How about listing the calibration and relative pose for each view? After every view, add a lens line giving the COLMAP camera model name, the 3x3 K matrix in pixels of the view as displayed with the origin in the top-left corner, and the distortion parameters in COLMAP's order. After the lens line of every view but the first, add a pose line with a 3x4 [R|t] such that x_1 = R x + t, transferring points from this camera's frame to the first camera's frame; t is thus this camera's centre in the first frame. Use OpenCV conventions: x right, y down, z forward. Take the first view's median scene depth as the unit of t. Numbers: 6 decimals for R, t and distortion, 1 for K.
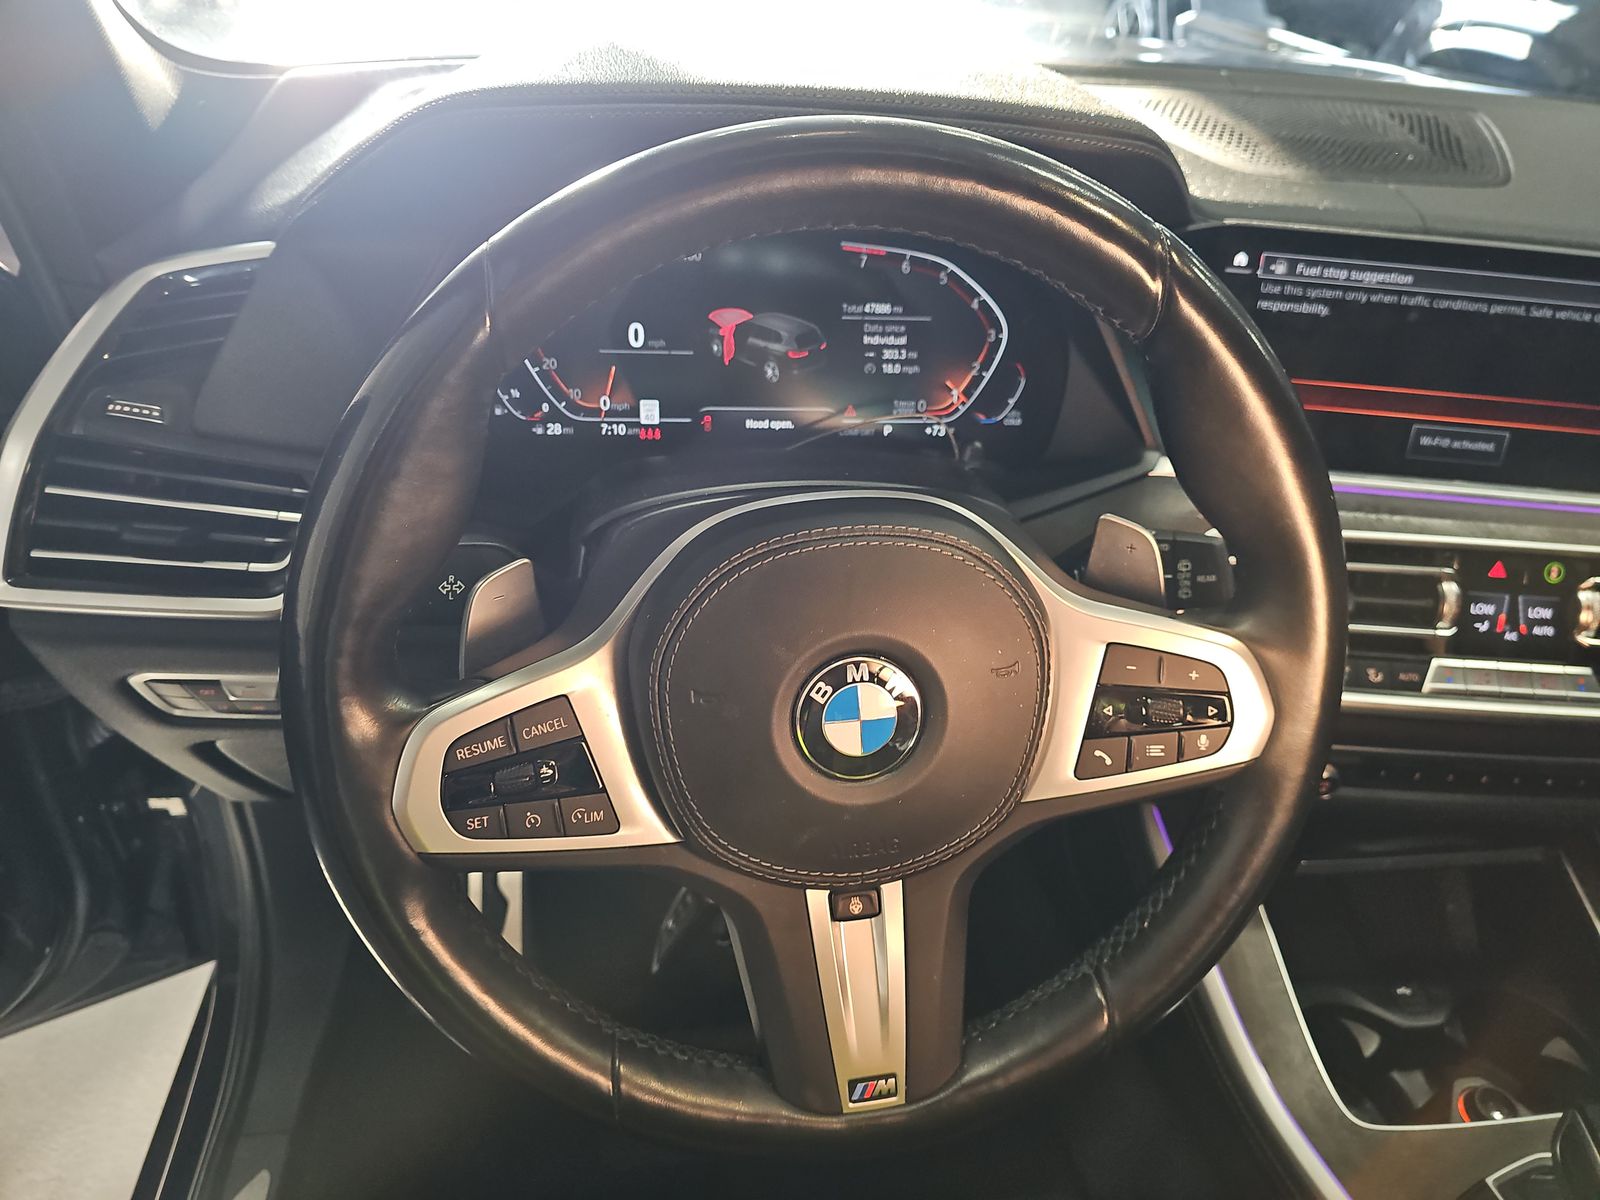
lens RADIAL K [[1079.9, 0, 762.6], [0, 1079.9, 603.1], [0, 0, 1]] dist [0.026727, -0.000052]
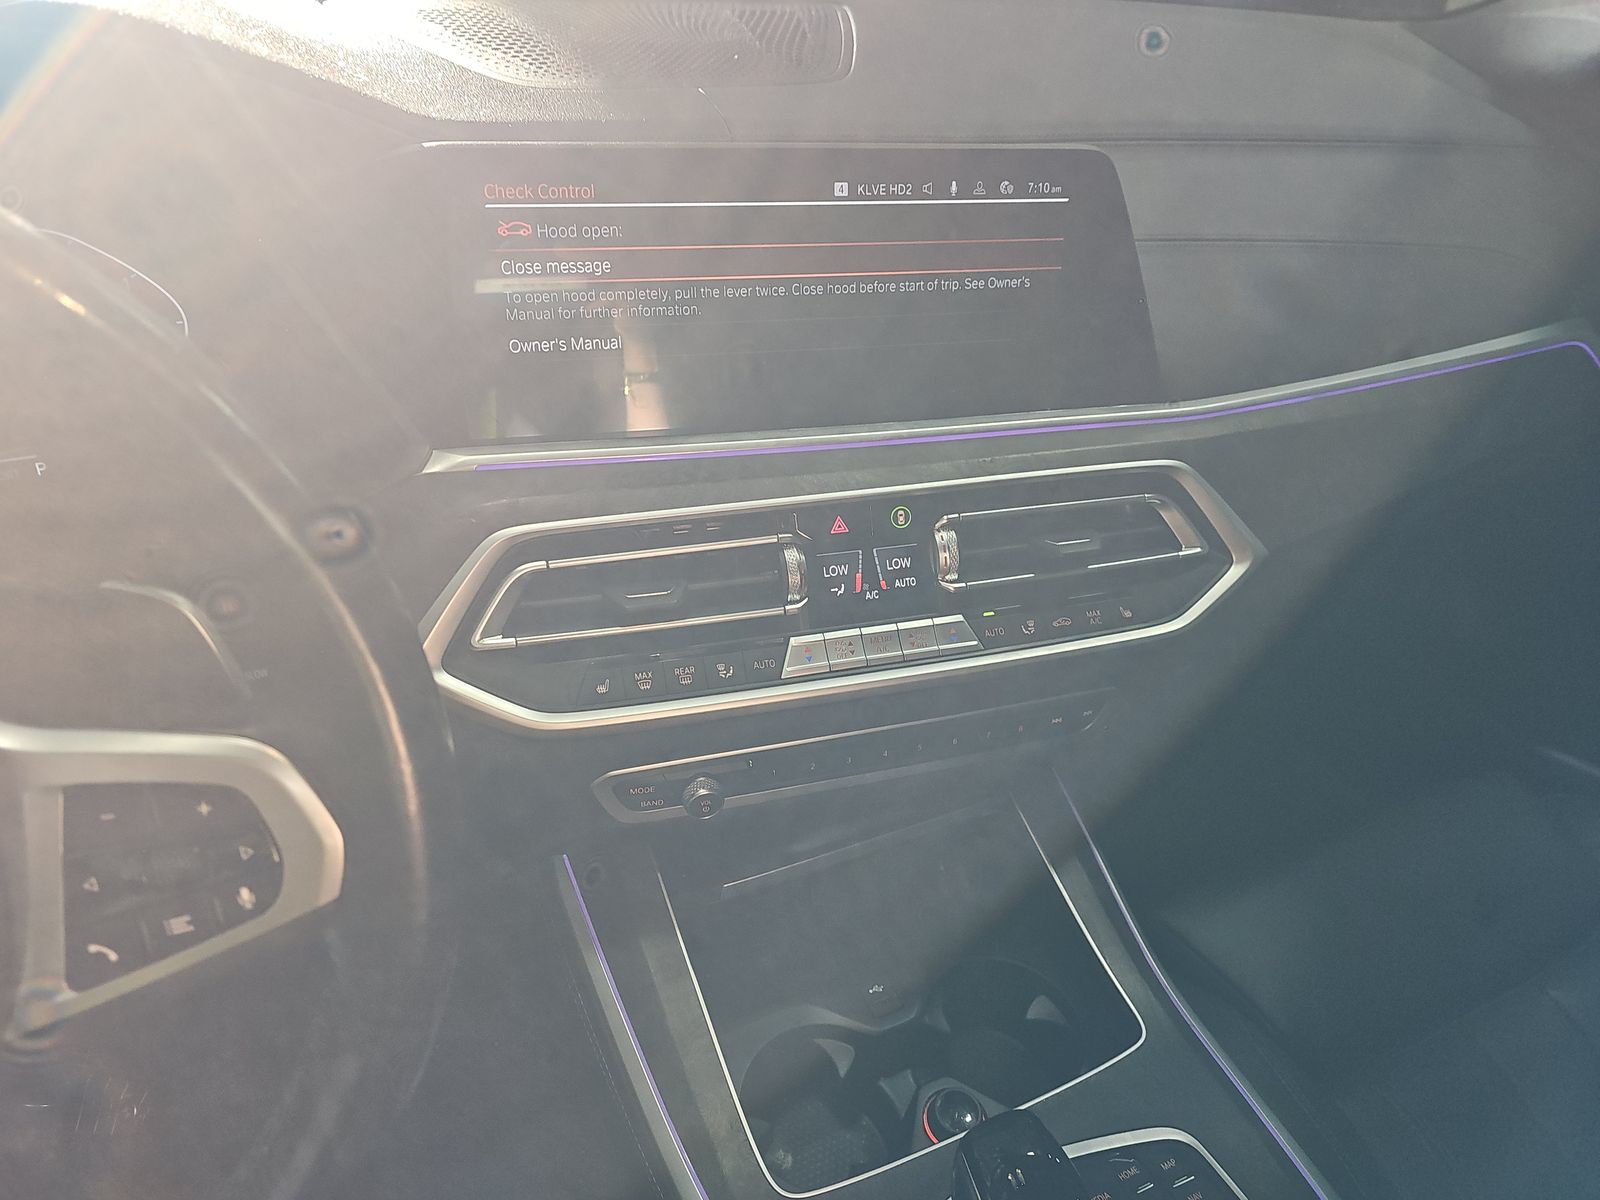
lens RADIAL K [[1064.0, 0, 790.8], [0, 1064.0, 583.8], [0, 0, 1]] dist [0.052706, -0.004417]
pose [[0.961404, -0.178309, 0.209545, 0.444189], [0.173037, 0.983959, 0.043383, -0.027519], [-0.213919, -0.005449, 0.976836, 0.175500]]
